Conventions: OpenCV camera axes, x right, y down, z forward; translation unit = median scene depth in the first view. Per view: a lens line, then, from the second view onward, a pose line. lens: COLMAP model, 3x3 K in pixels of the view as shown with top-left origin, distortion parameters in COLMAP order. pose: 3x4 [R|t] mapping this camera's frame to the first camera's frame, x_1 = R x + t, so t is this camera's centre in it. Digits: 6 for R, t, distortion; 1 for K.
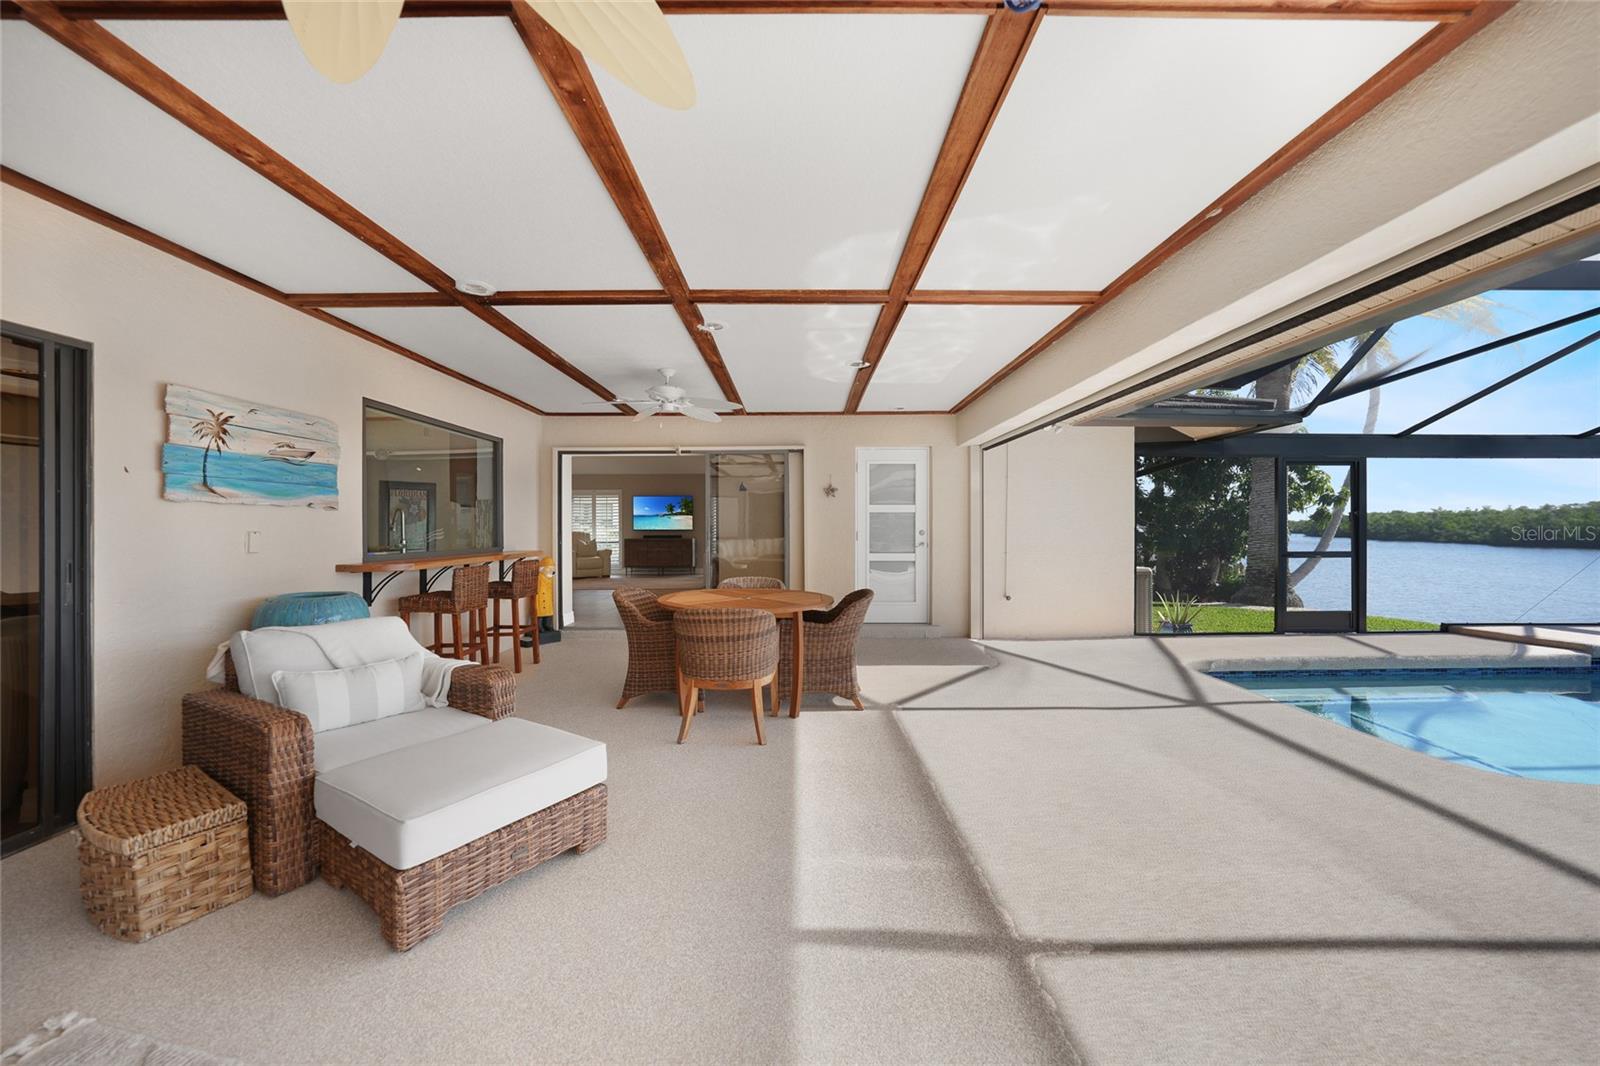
lens RADIAL K [[567.8, 0, 808.9], [0, 567.8, 528.8], [0, 0, 1]] dist [-0.015523, 0.000291]
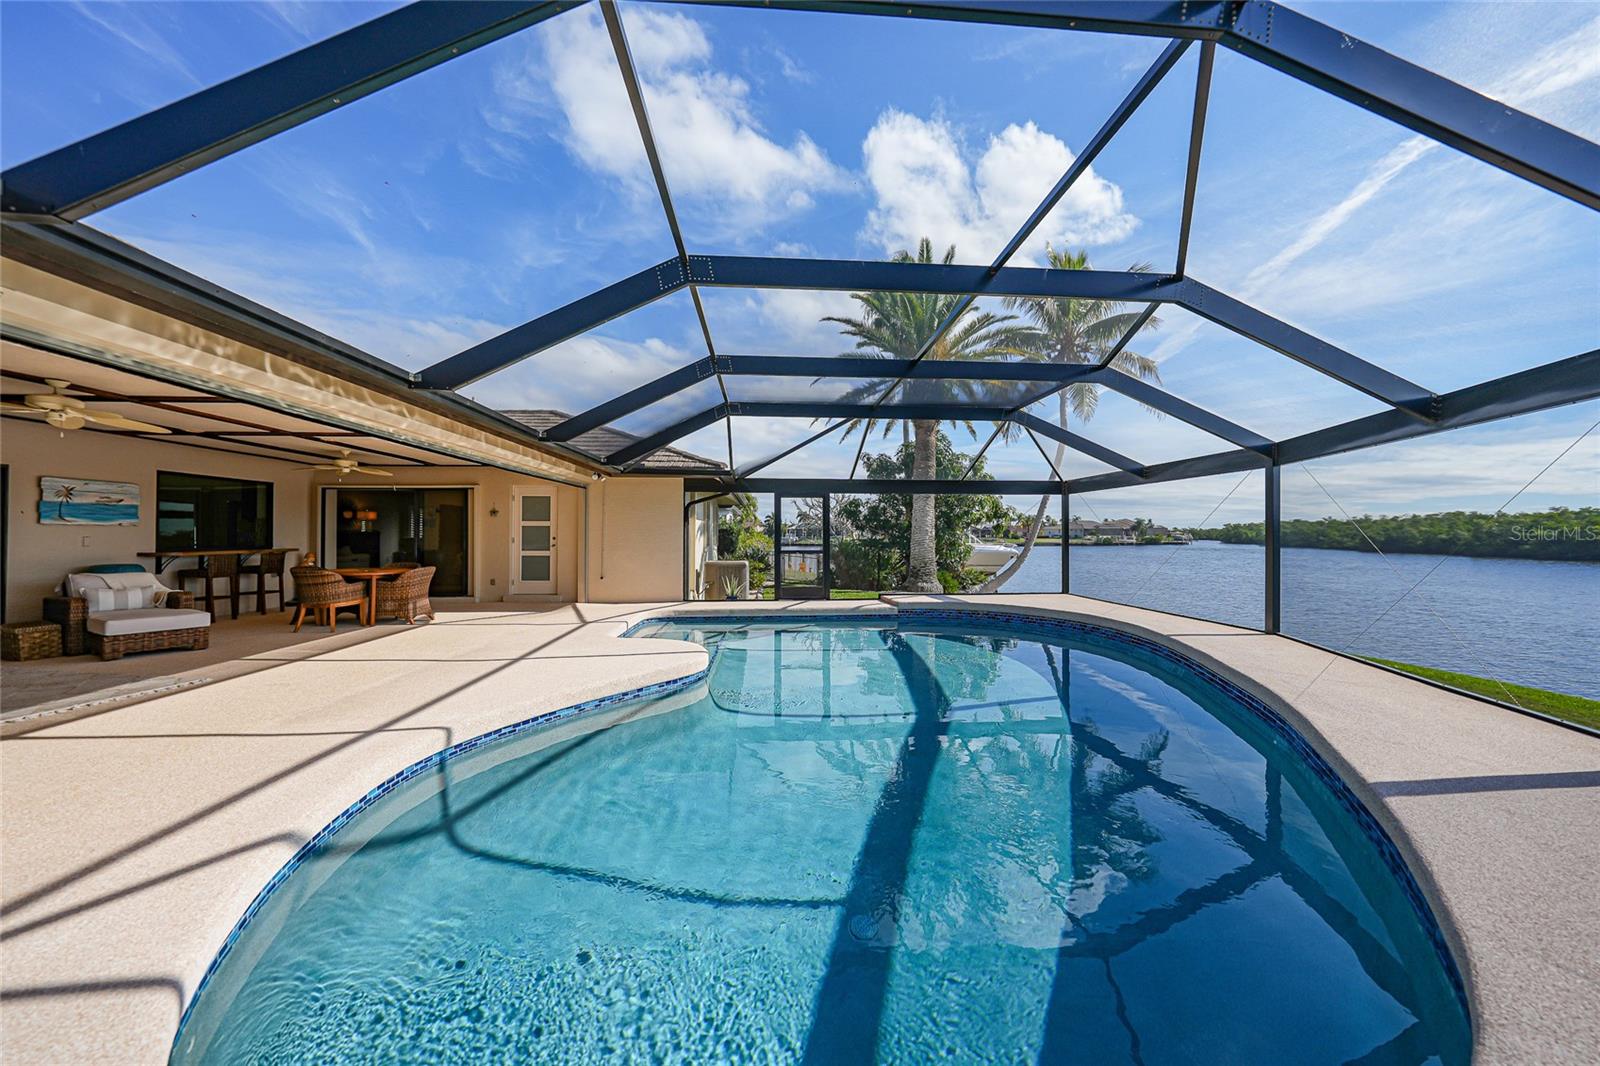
lens RADIAL K [[557.3, 0, 812.8], [0, 557.3, 531.3], [0, 0, 1]] dist [-0.002715, 0.000166]
pose [[0.998549, 0.002264, 0.053806, 1.966243], [-0.001889, 0.999974, -0.007030, -0.006722], [-0.053821, 0.006918, 0.998527, -1.514102]]
